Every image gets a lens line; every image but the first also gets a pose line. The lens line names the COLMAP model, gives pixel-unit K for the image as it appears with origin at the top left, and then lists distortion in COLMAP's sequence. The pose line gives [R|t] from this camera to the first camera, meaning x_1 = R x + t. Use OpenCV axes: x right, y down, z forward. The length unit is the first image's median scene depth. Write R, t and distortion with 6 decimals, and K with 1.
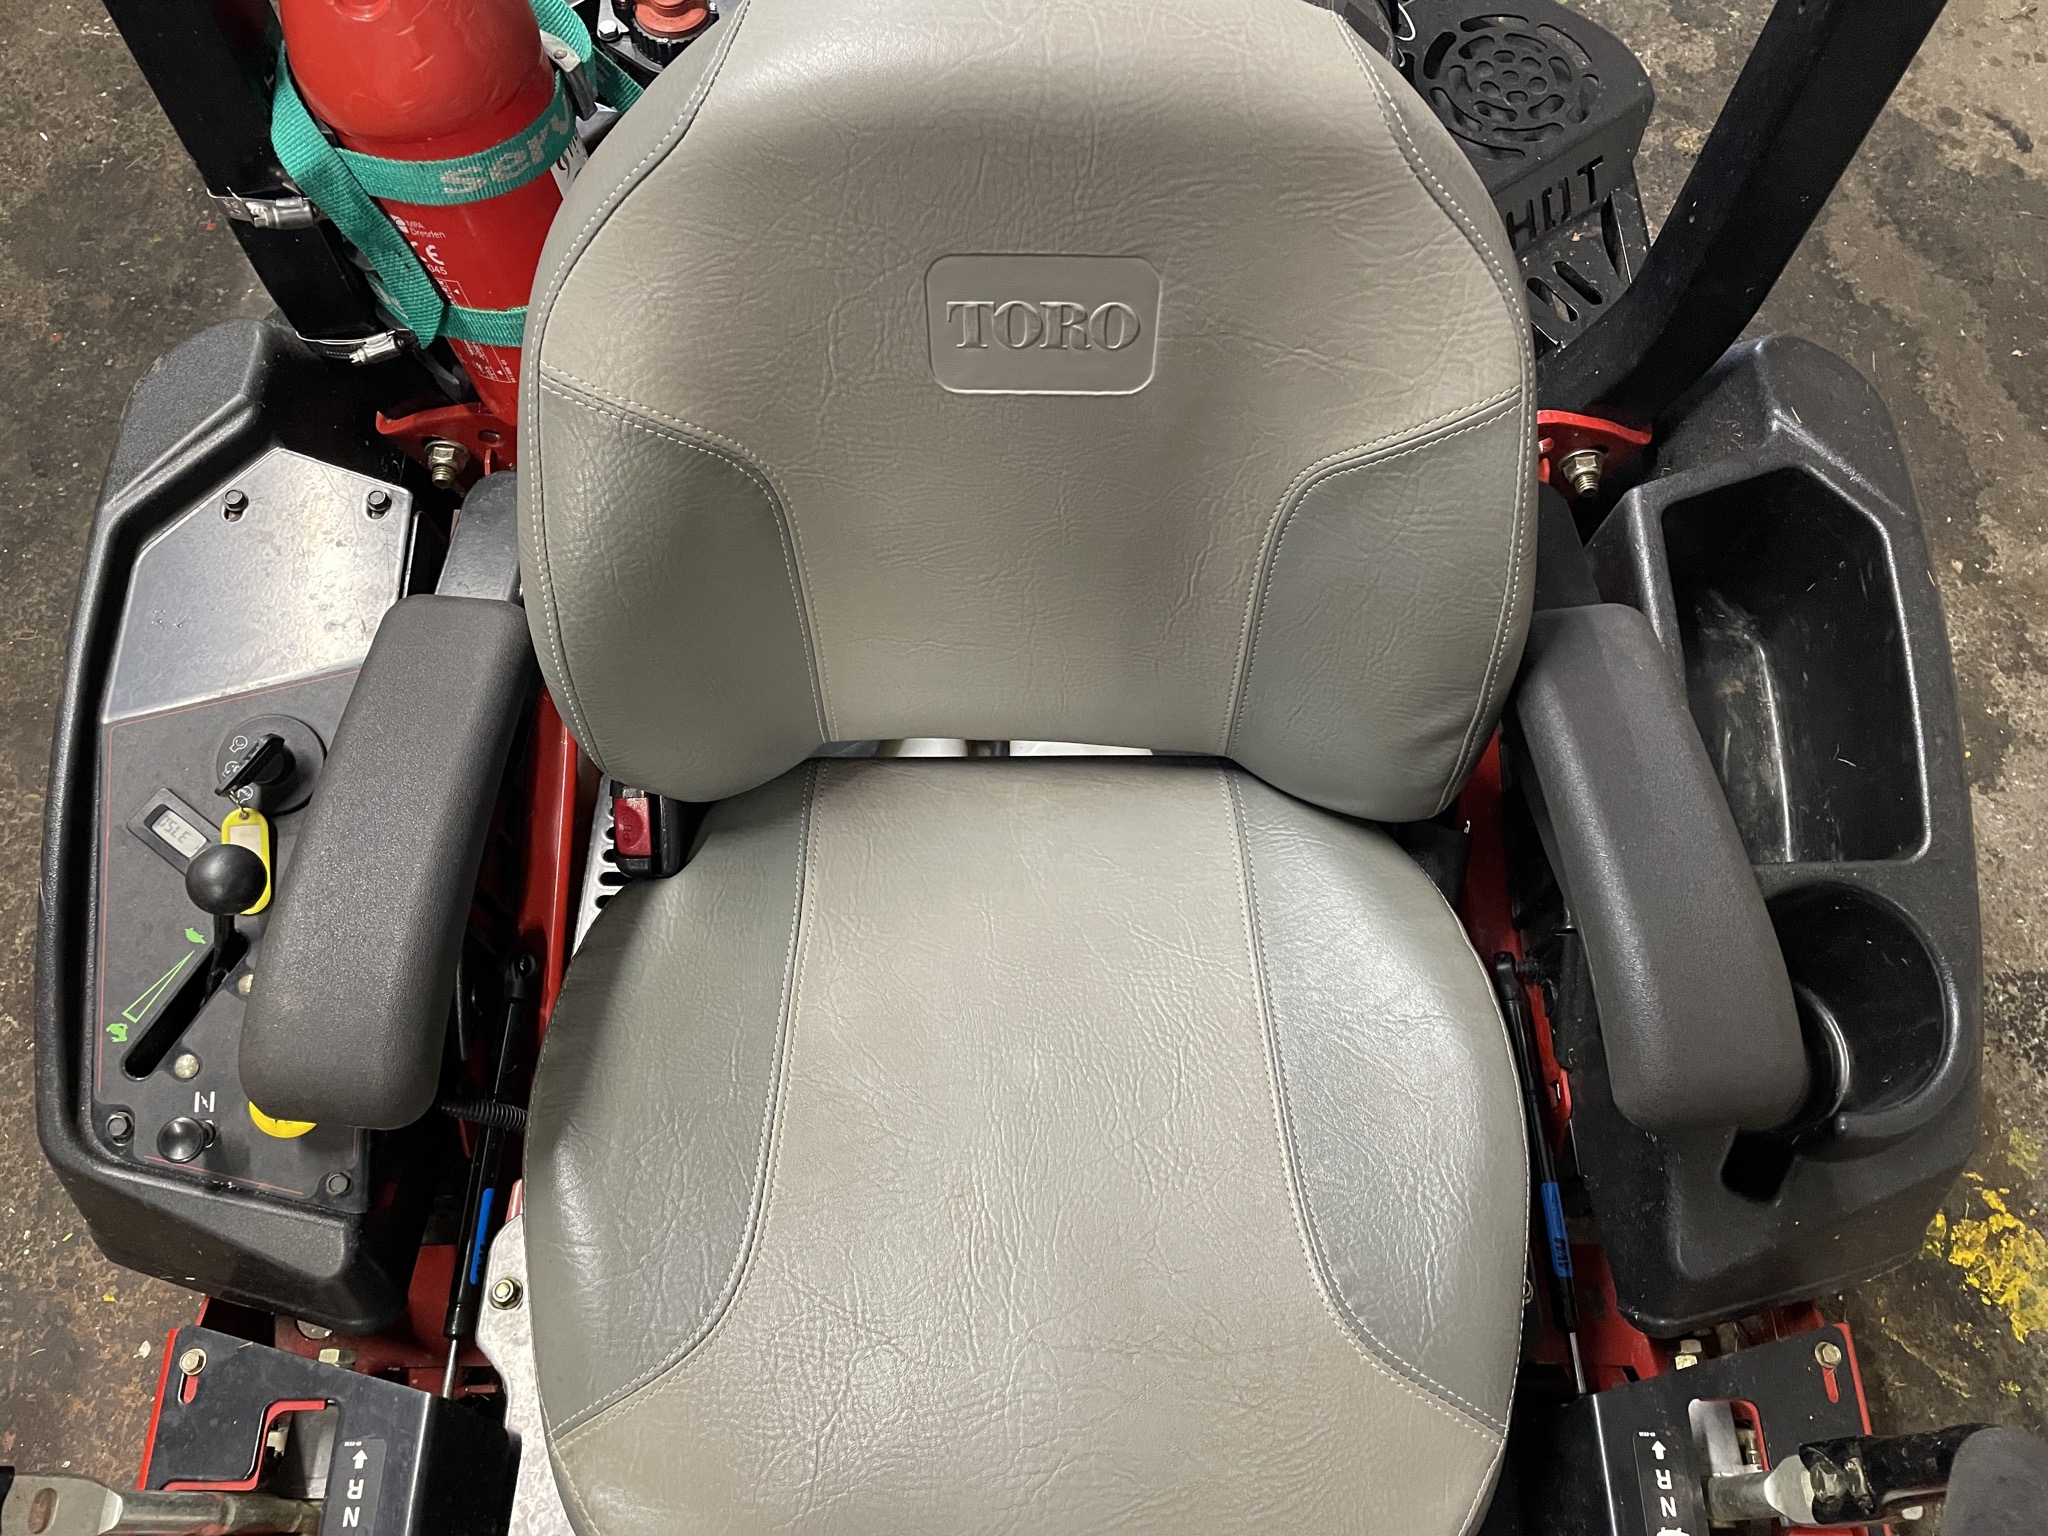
lens RADIAL K [[1545.7, 0, 1018.5], [0, 1545.7, 760.7], [0, 0, 1]] dist [0.091316, -0.118494]
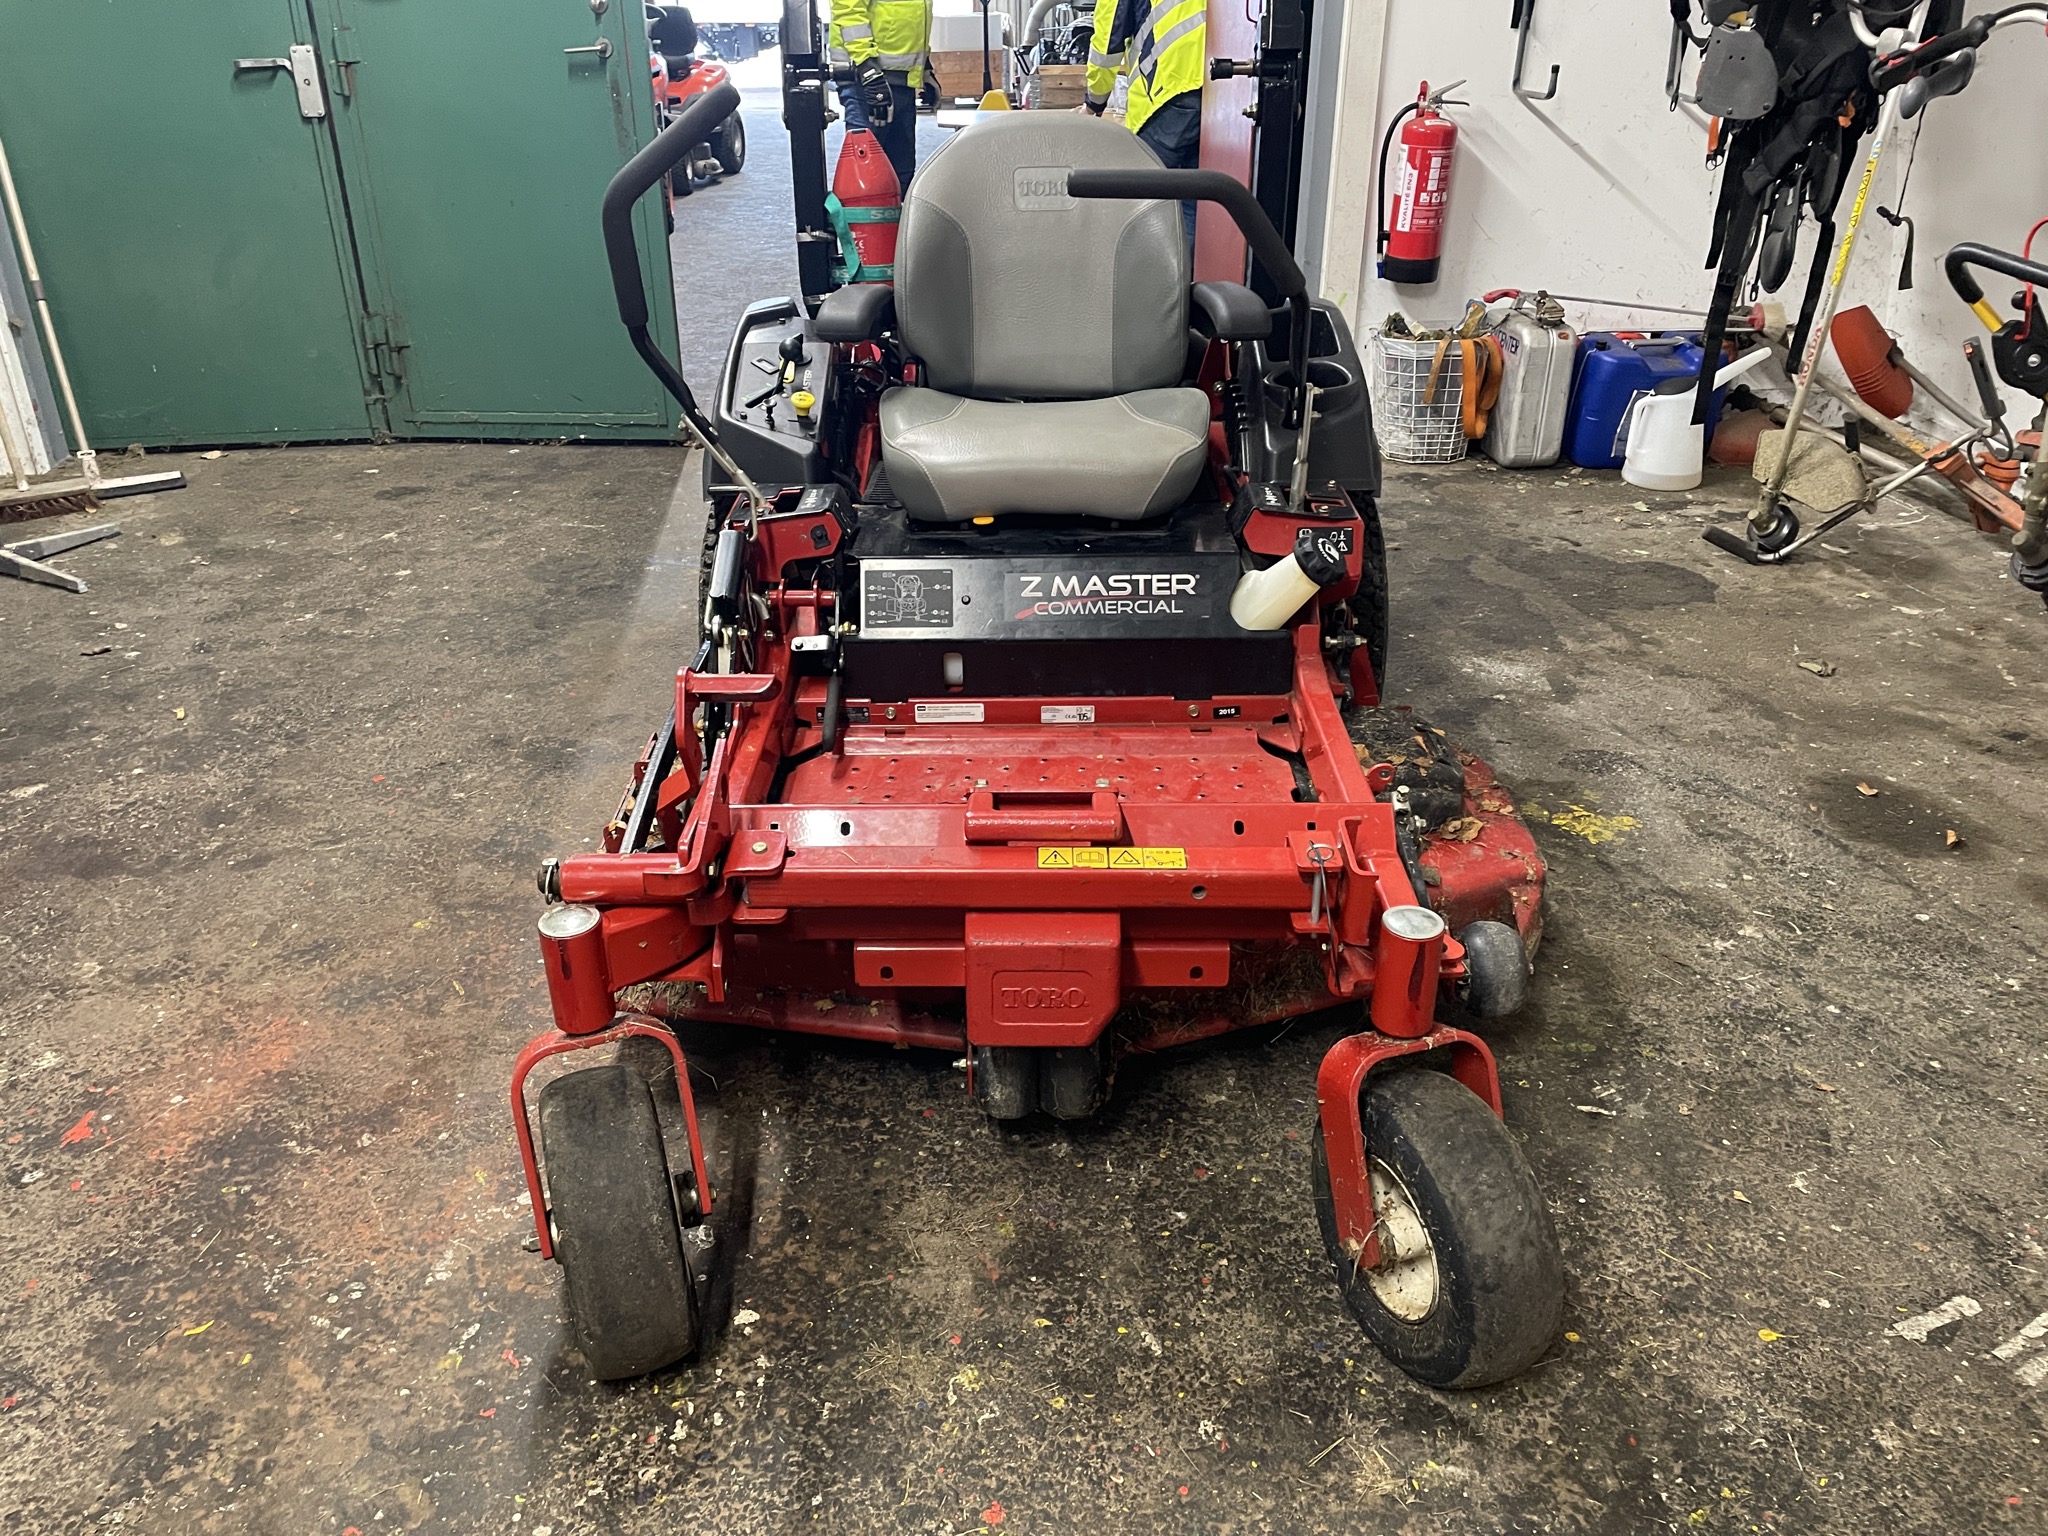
lens RADIAL K [[1545.7, 0, 1007.6], [0, 1545.7, 748.0], [0, 0, 1]] dist [0.091316, -0.118494]
pose [[0.999611, -0.008253, -0.026651, 0.003242], [-0.009755, 0.791560, -0.611013, 1.396390], [0.026139, 0.611035, 0.791172, -0.527611]]
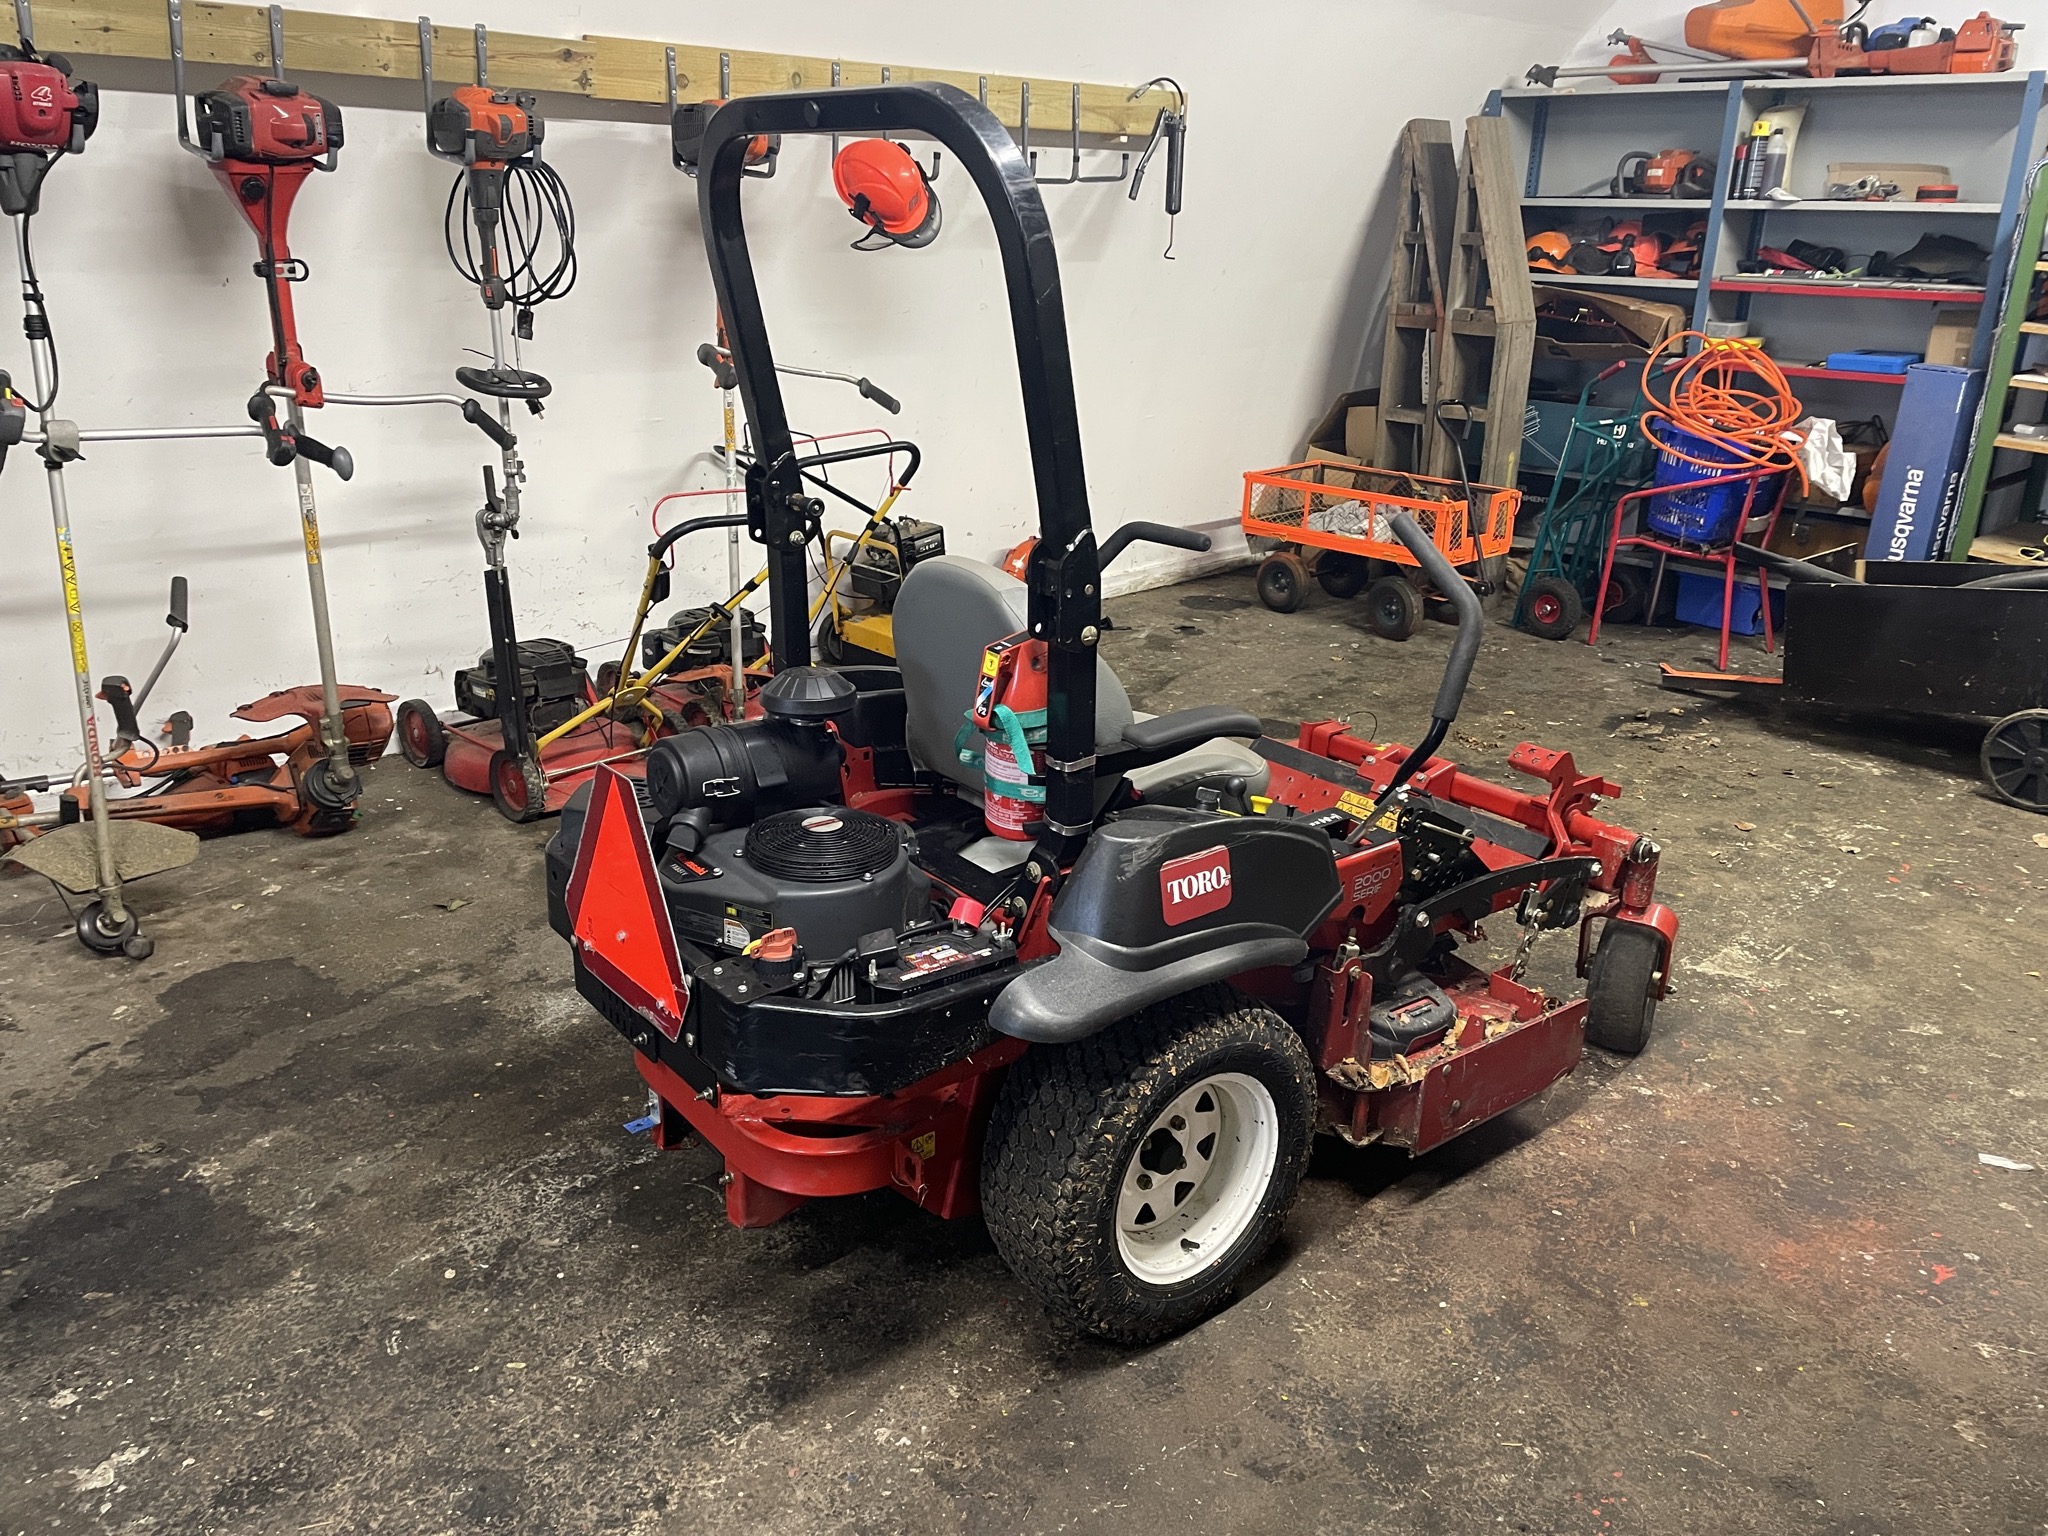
lens RADIAL K [[1545.7, 0, 1016.2], [0, 1545.7, 733.1], [0, 0, 1]] dist [0.091316, -0.118494]
pose [[-0.618186, -0.272994, 0.737103, -1.354838], [0.693998, 0.250747, 0.674902, -1.284511], [-0.369071, 0.928763, 0.034449, 0.505023]]
